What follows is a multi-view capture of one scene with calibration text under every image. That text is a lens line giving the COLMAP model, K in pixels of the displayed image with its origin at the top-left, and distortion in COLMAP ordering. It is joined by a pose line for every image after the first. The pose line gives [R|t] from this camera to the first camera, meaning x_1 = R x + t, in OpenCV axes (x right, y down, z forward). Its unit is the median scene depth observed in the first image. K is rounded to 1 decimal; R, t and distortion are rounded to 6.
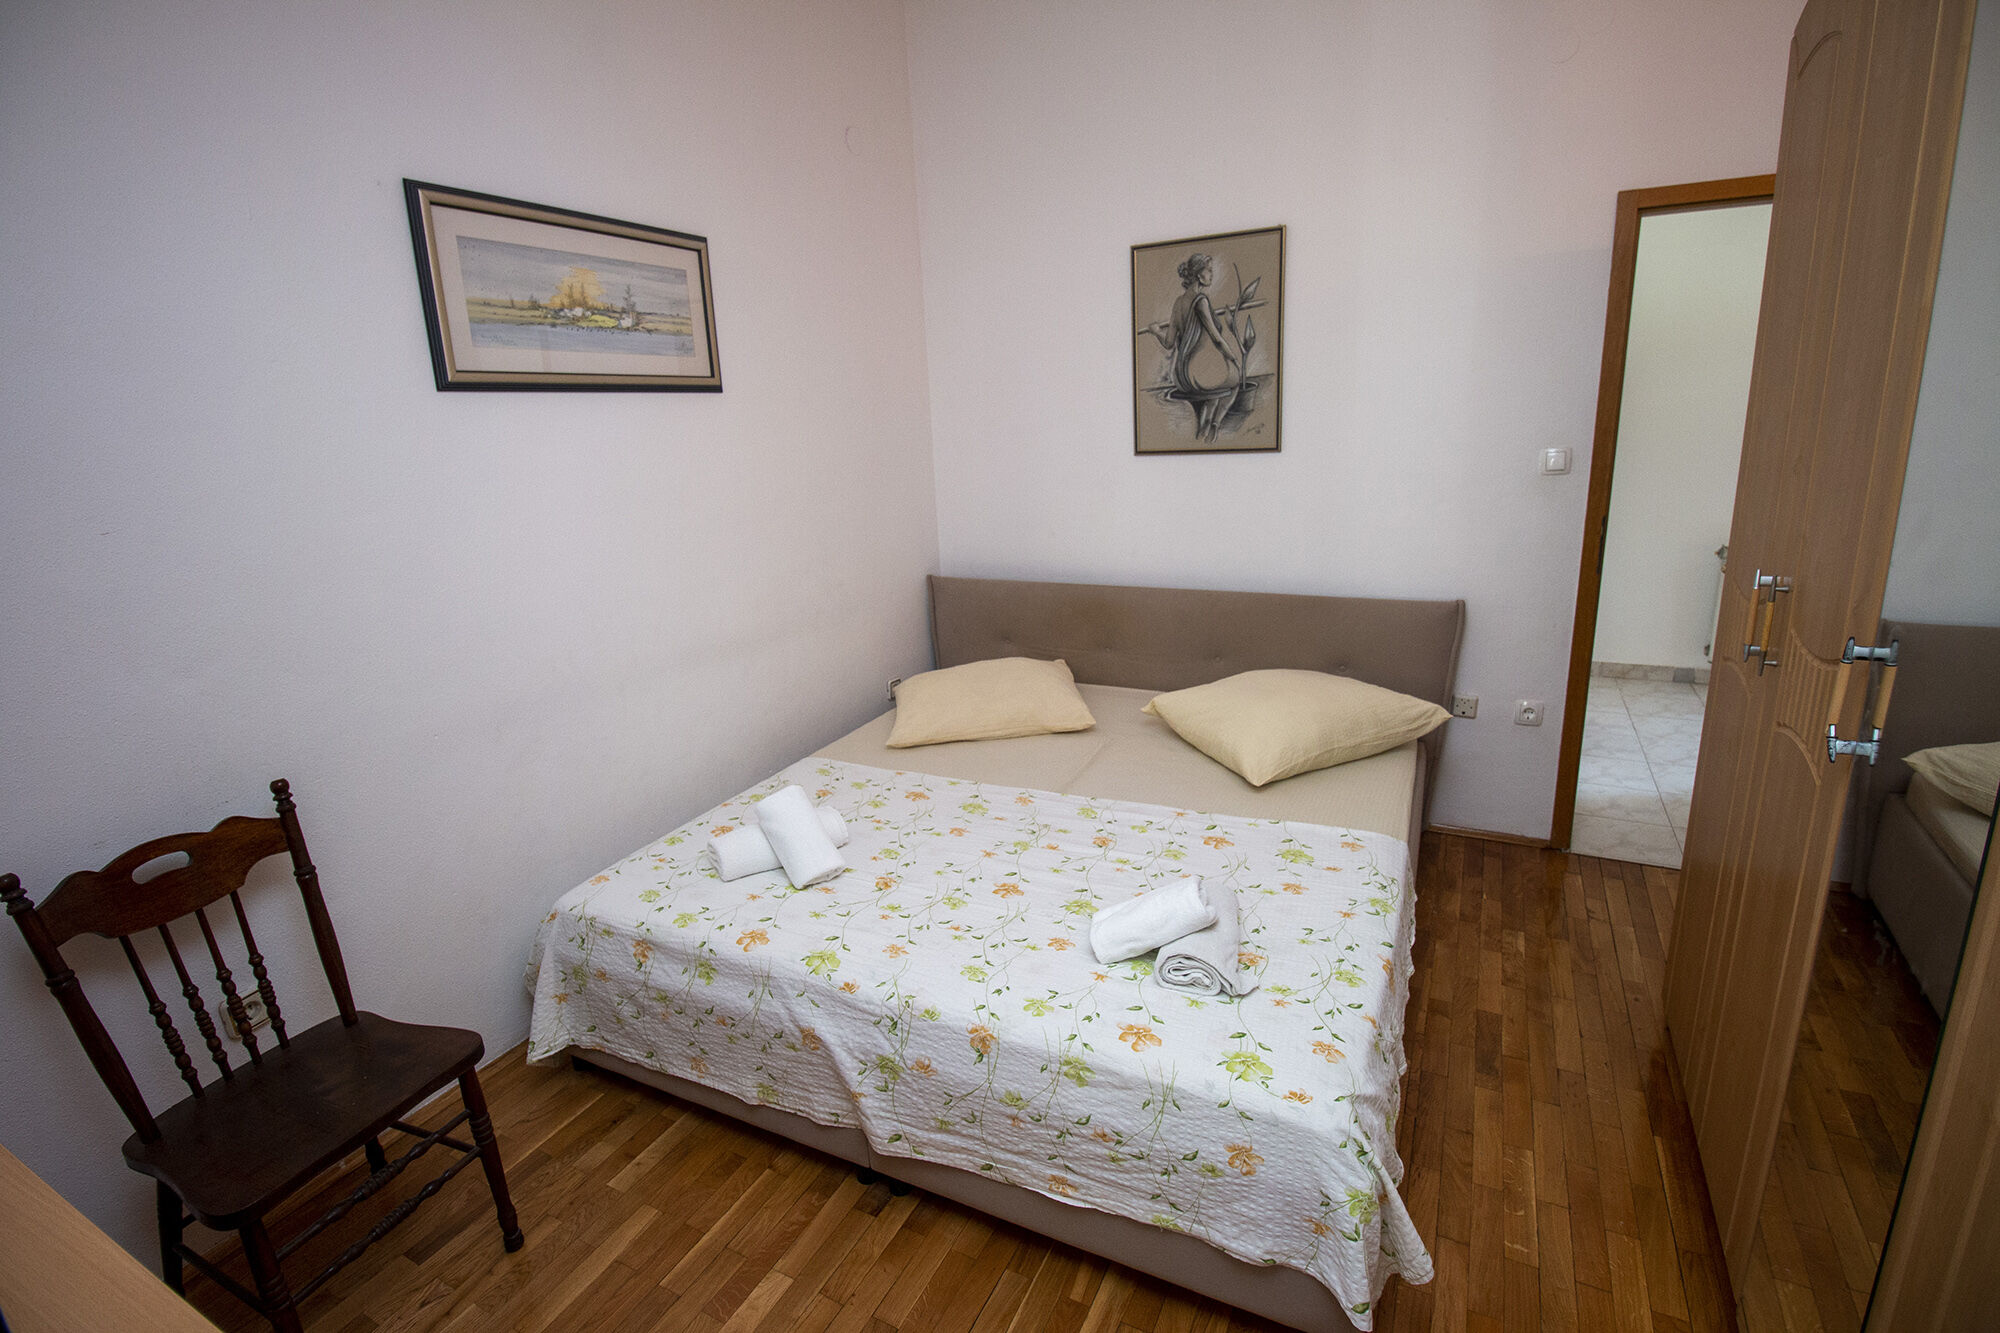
lens RADIAL K [[925.2, 0, 993.0], [0, 925.2, 651.7], [0, 0, 1]] dist [-0.004939, -0.010656]
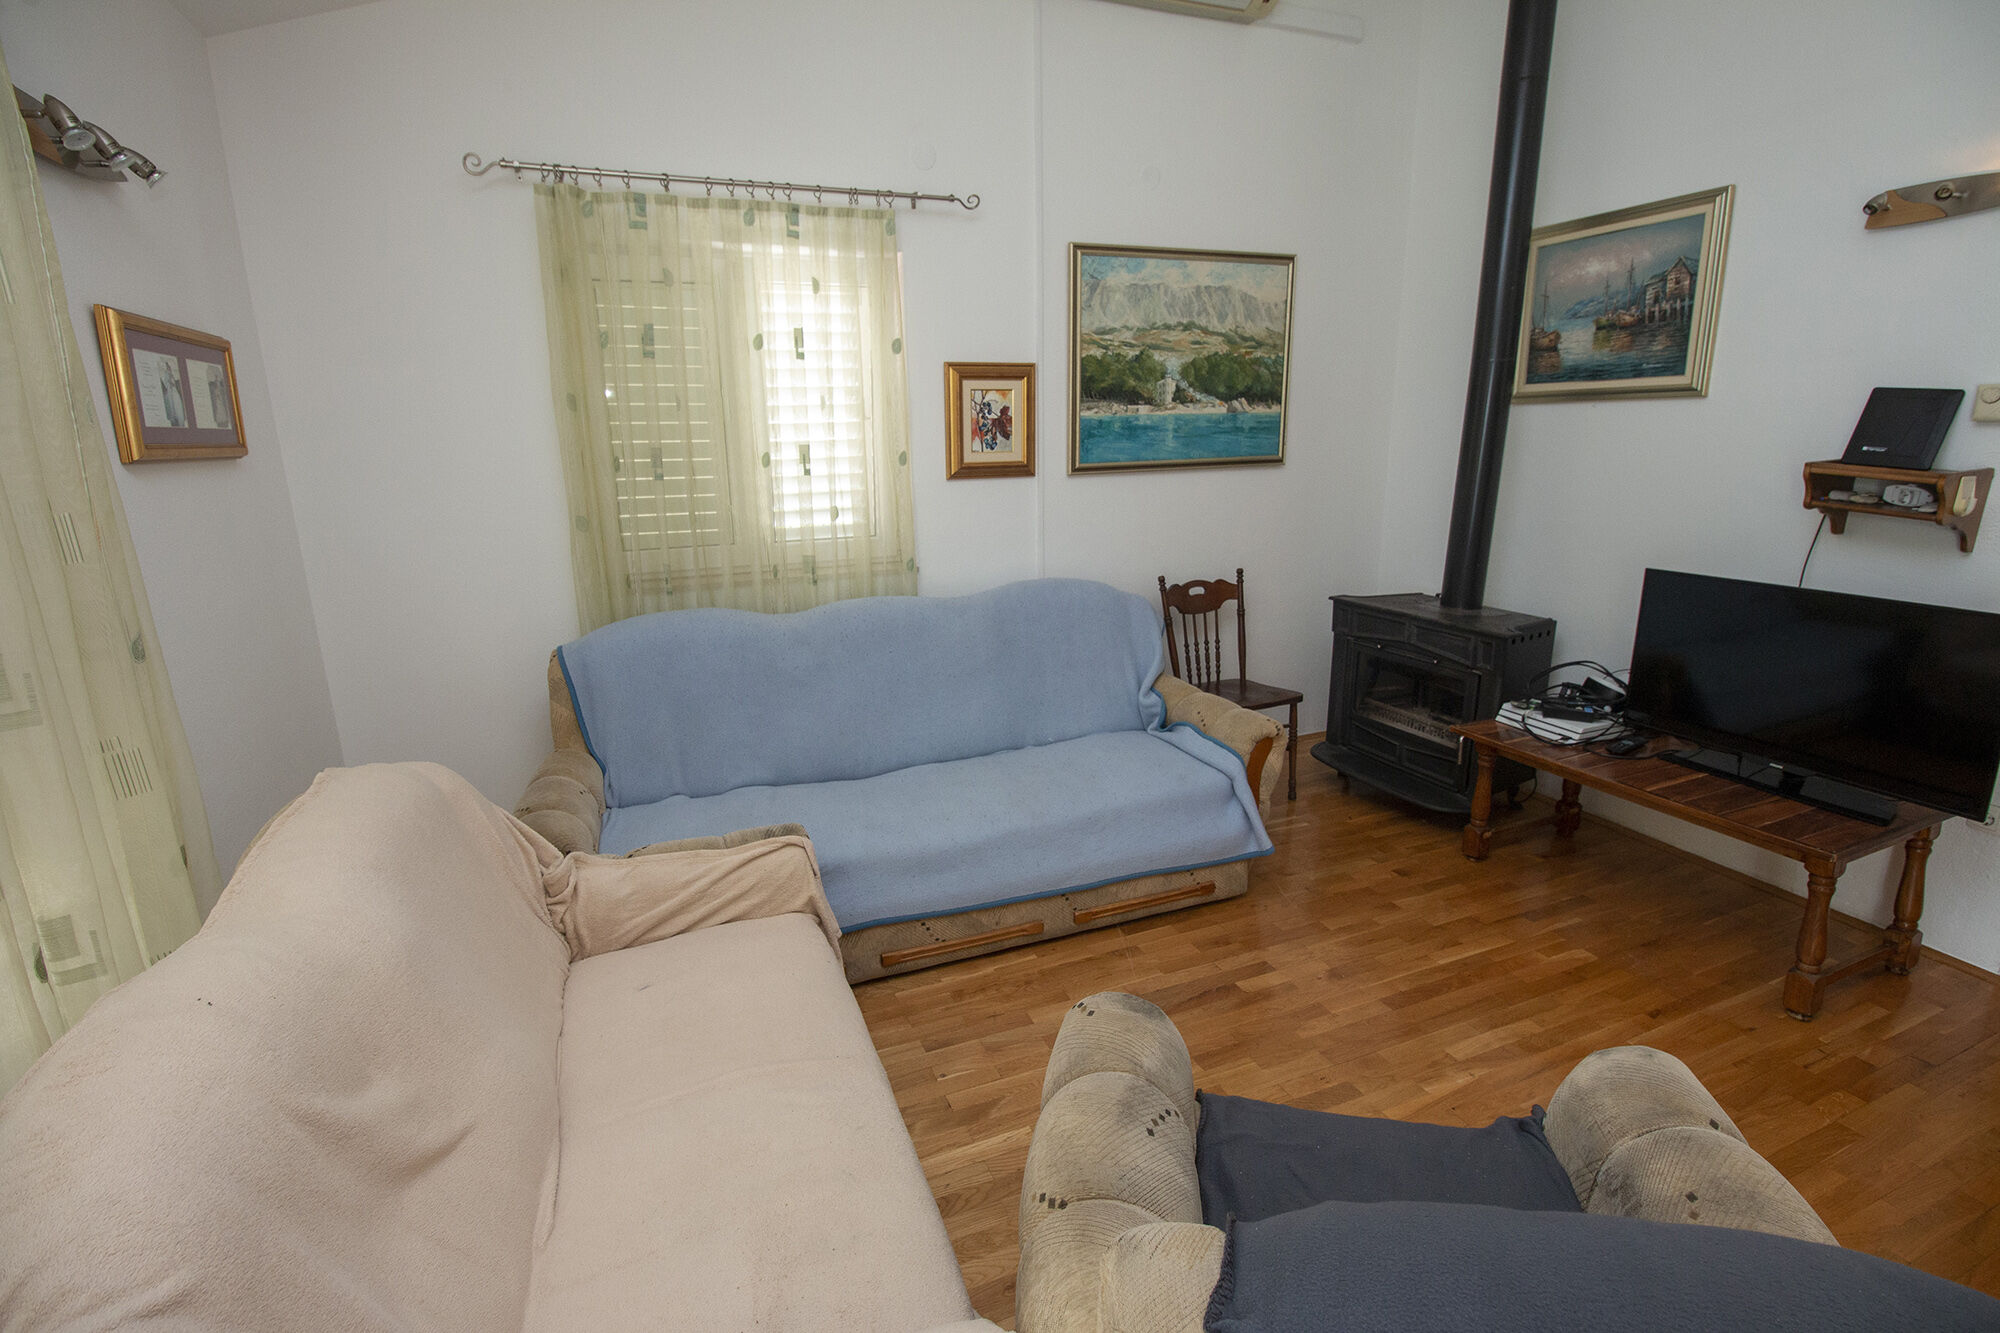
lens RADIAL K [[925.2, 0, 994.4], [0, 925.2, 655.7], [0, 0, 1]] dist [-0.004939, -0.010656]
pose [[0.727859, 0.189975, -0.658886, 0.257237], [-0.182128, 0.979905, 0.081340, 0.210120], [0.661098, 0.060798, 0.747832, -0.848925]]
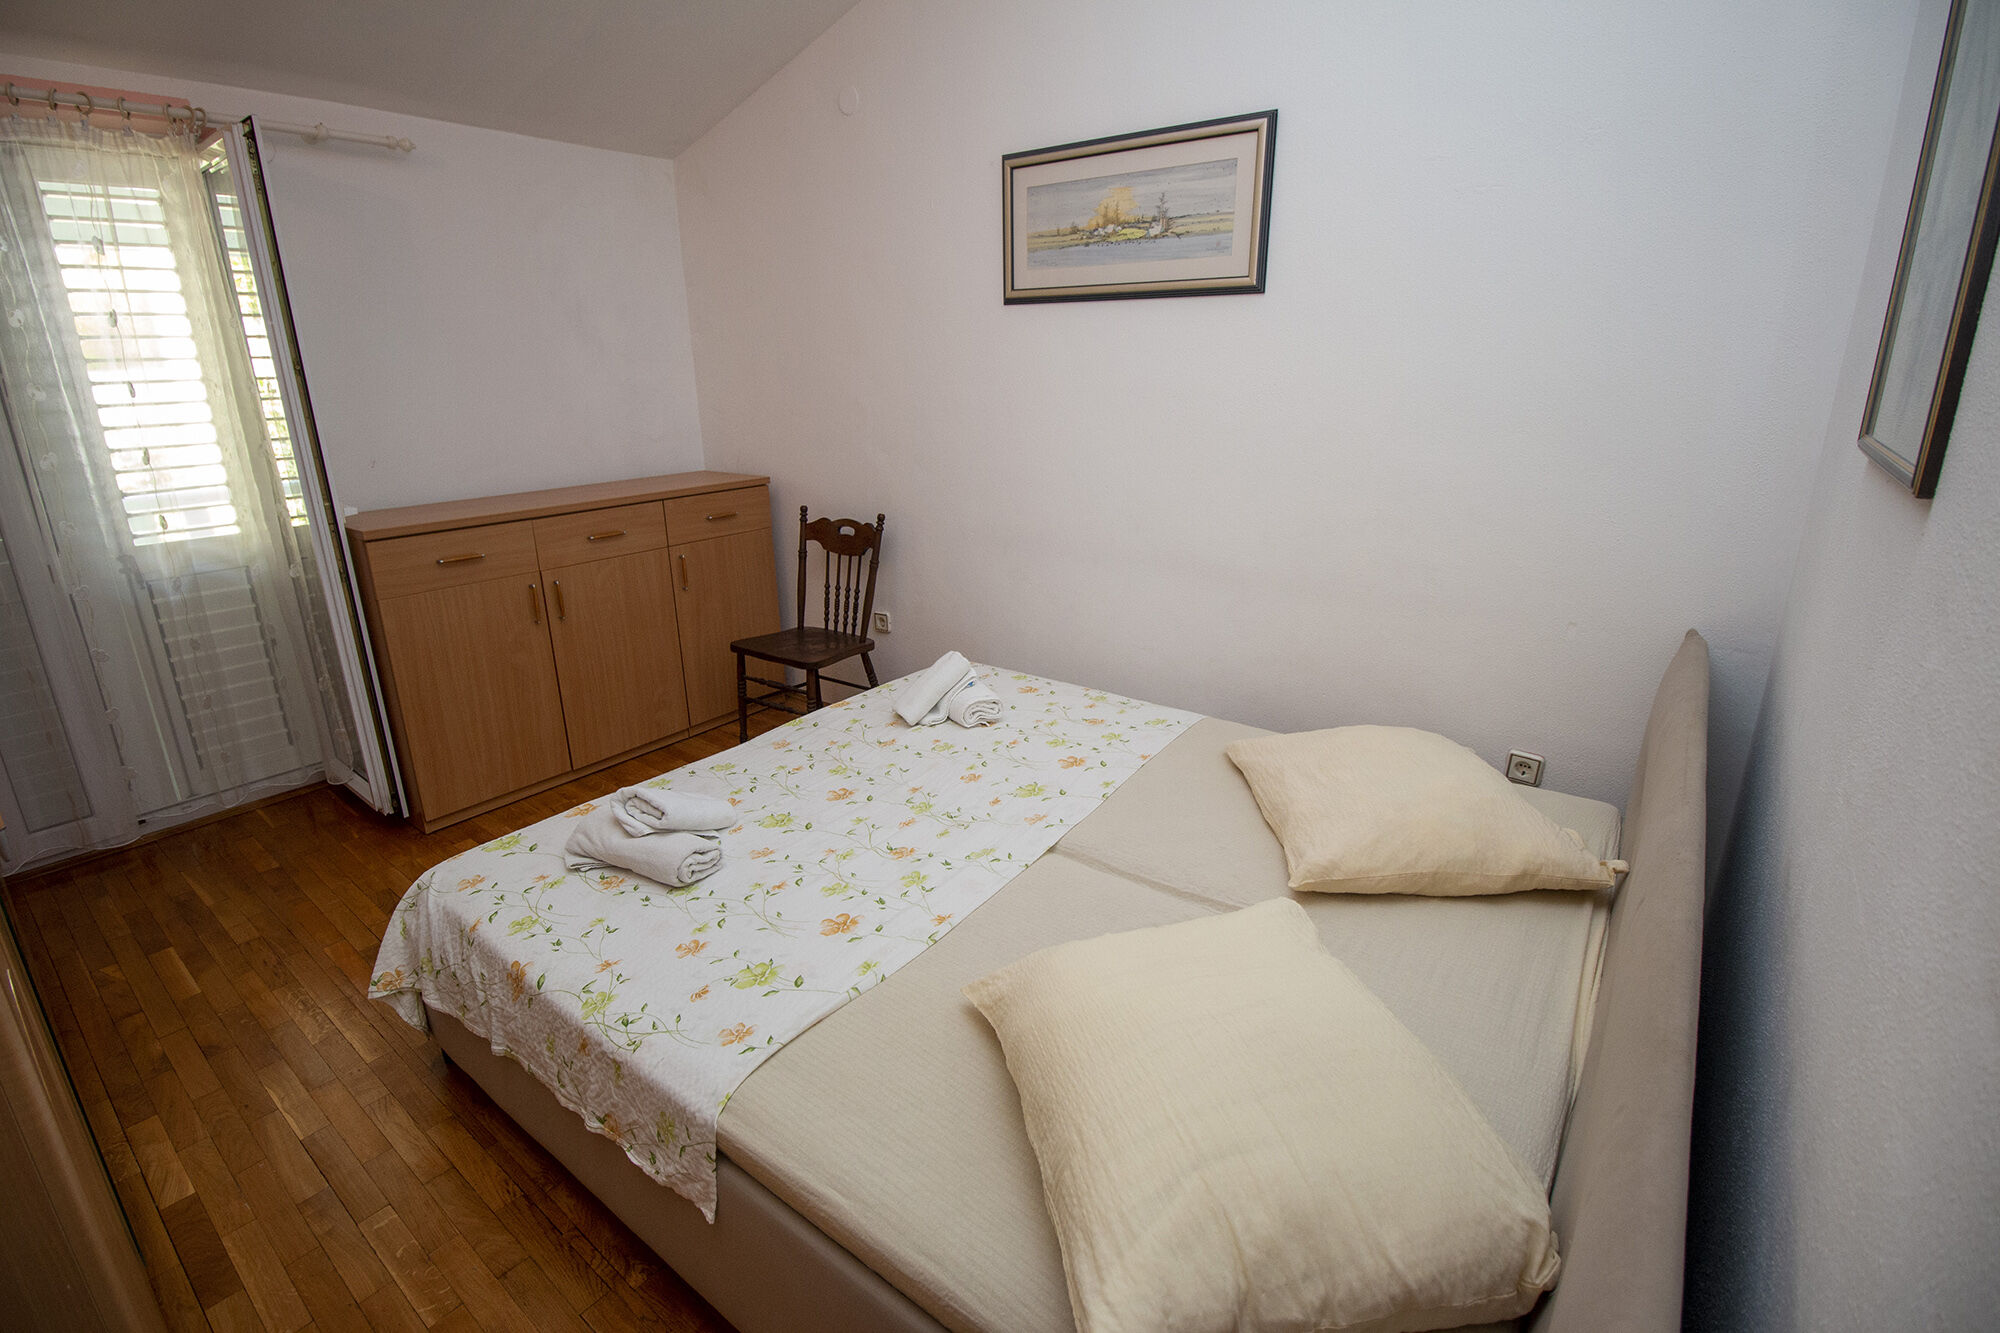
lens RADIAL K [[925.2, 0, 985.9], [0, 925.2, 656.5], [0, 0, 1]] dist [-0.004939, -0.010656]
pose [[-0.195863, 0.342833, -0.918751, 0.835149], [-0.228420, 0.895177, 0.382731, -0.300205], [0.953657, 0.284824, -0.097022, 1.131205]]
